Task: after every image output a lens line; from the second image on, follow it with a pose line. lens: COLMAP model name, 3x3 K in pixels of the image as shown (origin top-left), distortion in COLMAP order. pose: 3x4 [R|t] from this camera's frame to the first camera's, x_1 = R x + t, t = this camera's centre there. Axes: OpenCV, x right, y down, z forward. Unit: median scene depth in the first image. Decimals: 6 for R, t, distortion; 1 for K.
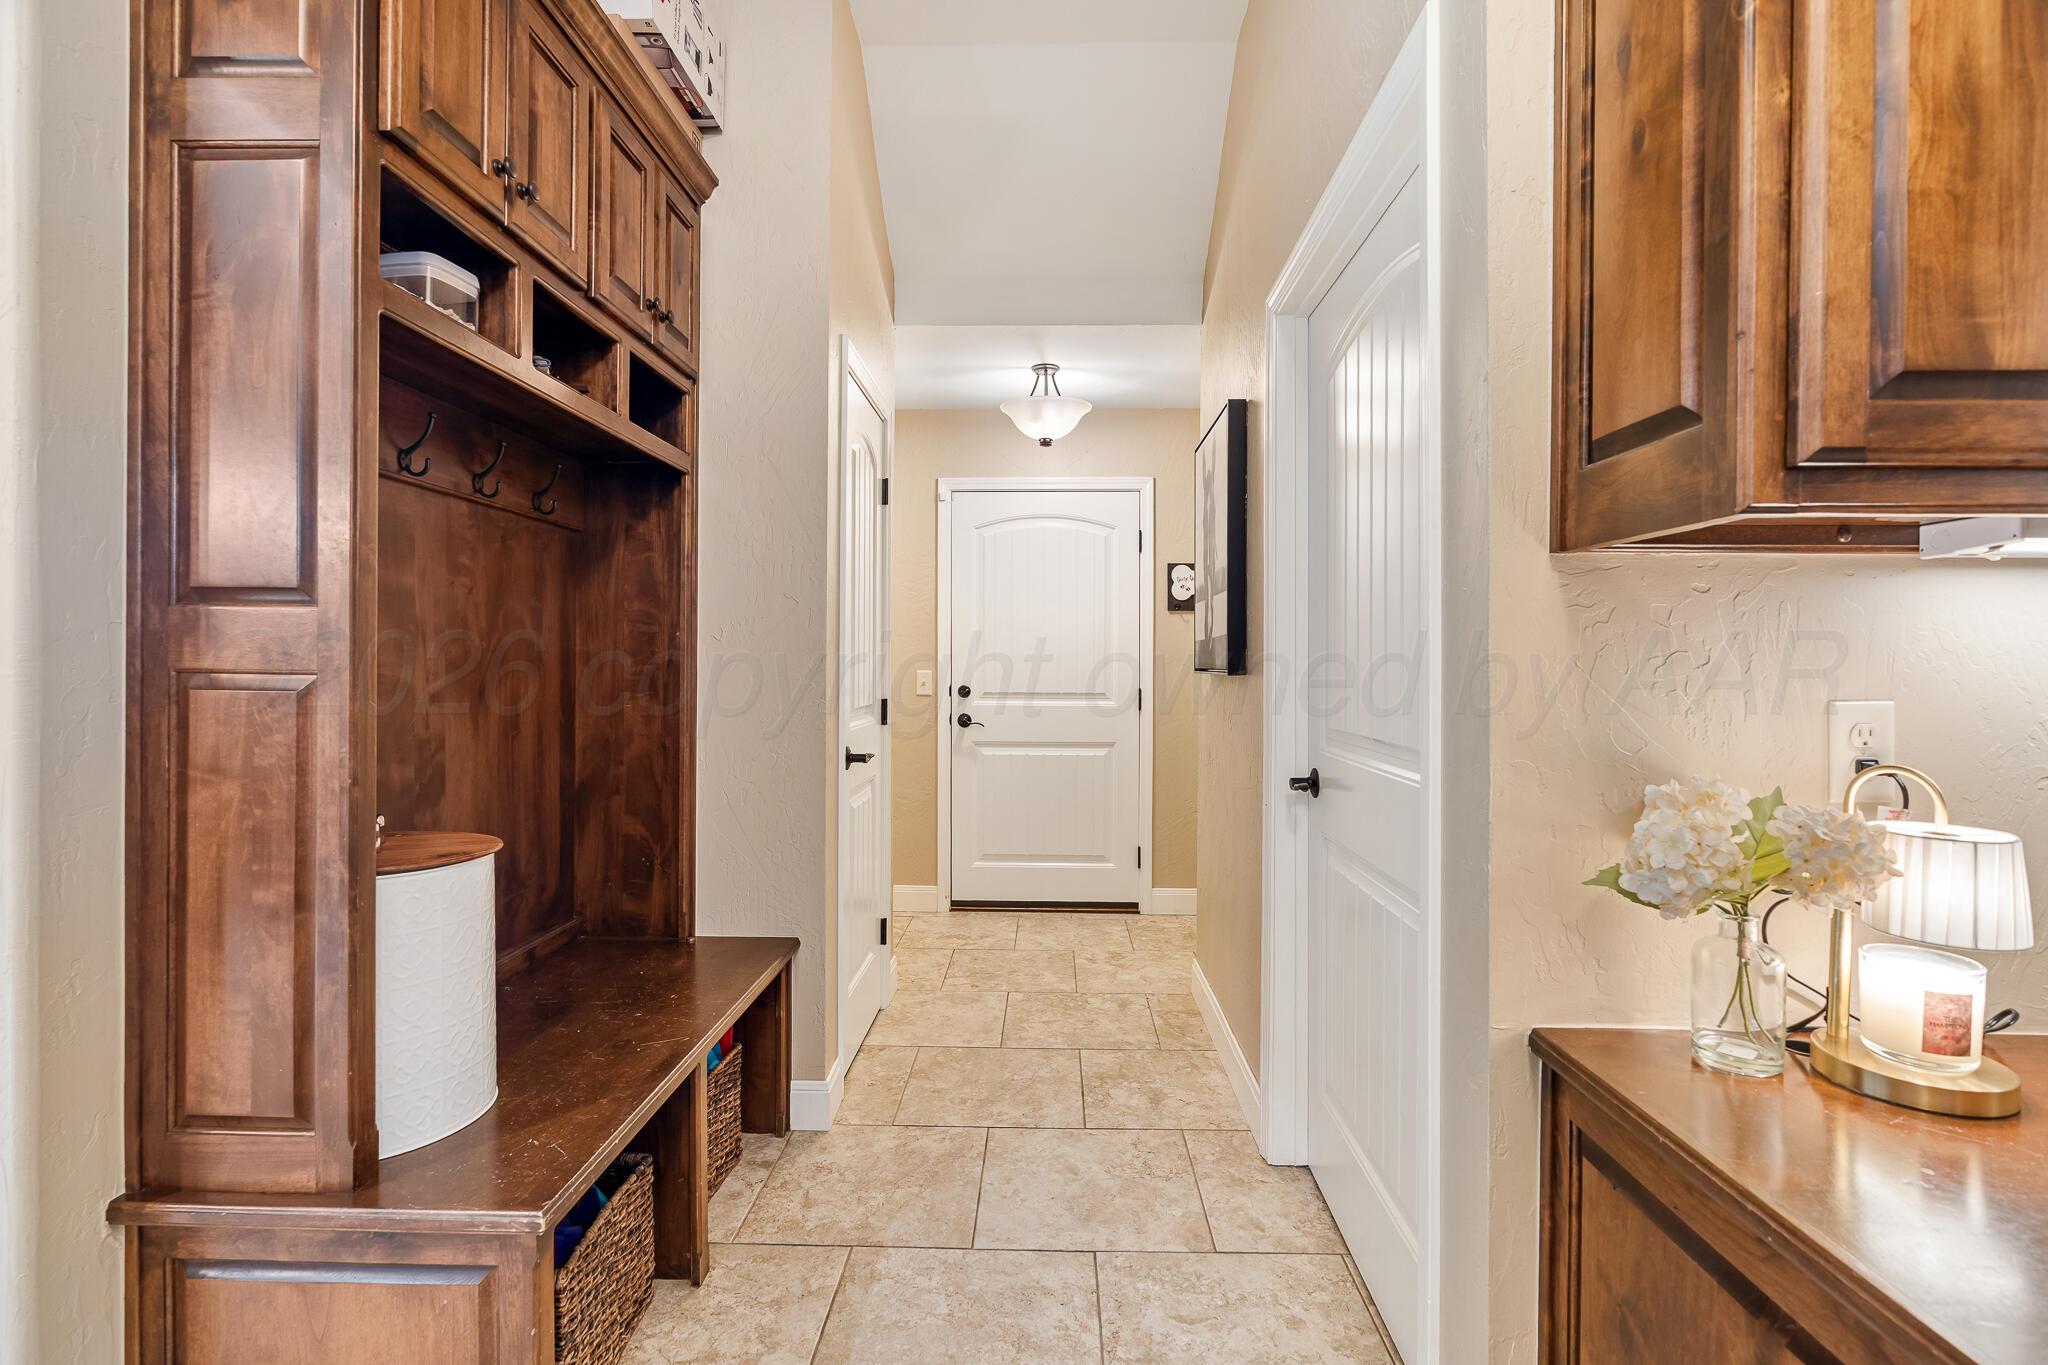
lens RADIAL K [[927.9, 0, 1031.8], [0, 927.9, 671.5], [0, 0, 1]] dist [-0.011346, 0.003337]
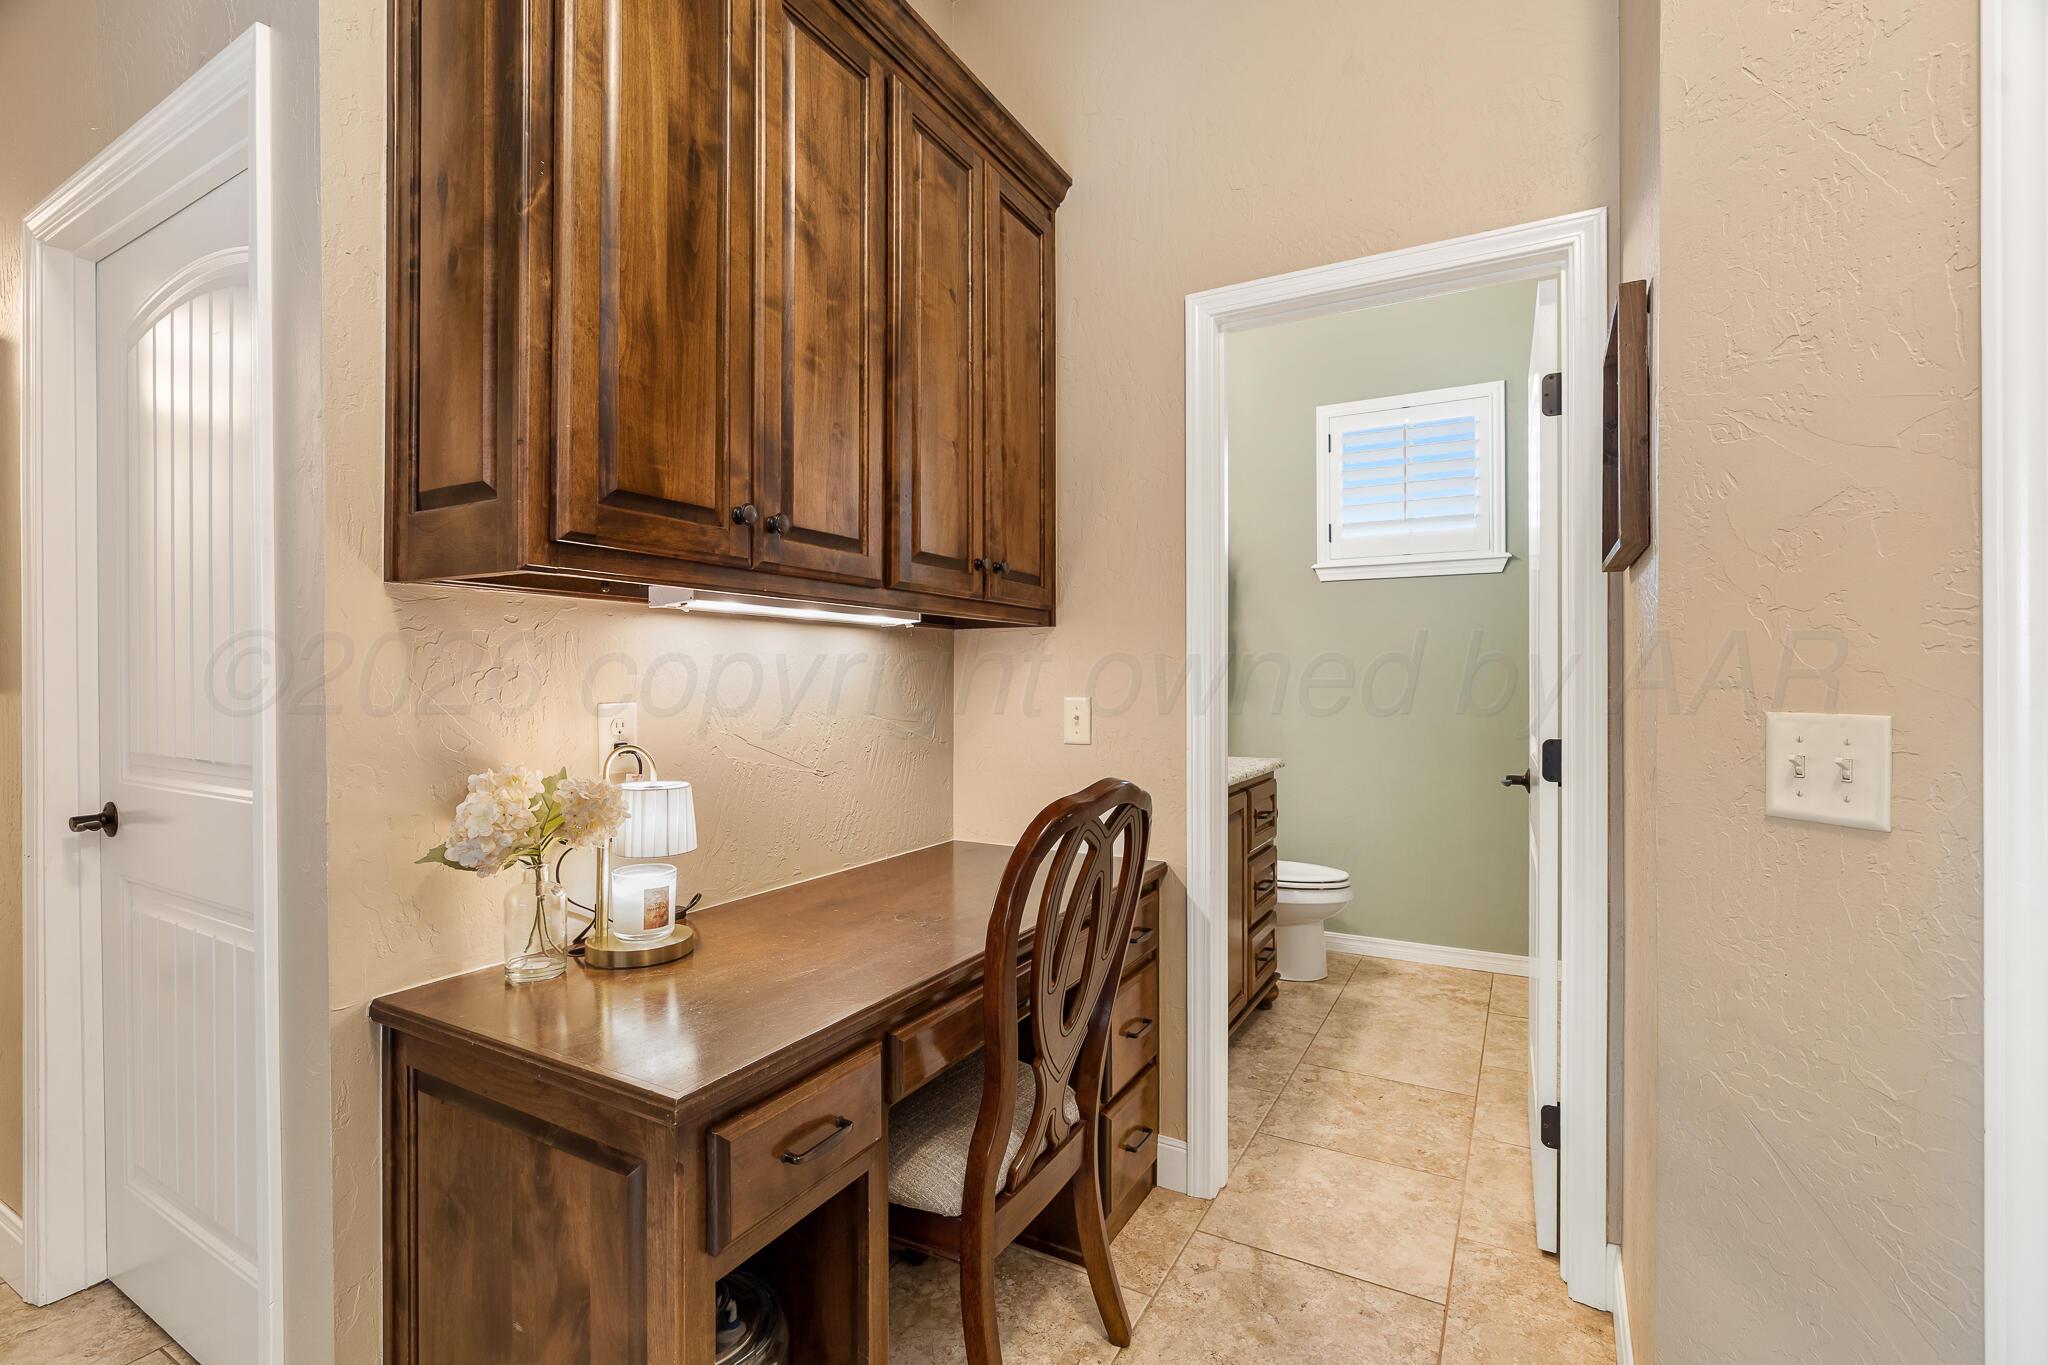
lens RADIAL K [[927.9, 0, 1035.9], [0, 927.9, 679.8], [0, 0, 1]] dist [-0.011346, 0.003337]
pose [[0.466441, -0.005357, 0.884536, -0.087920], [0.010875, 0.999941, 0.000322, 0.002203], [-0.884486, 0.009469, 0.466471, -0.285634]]
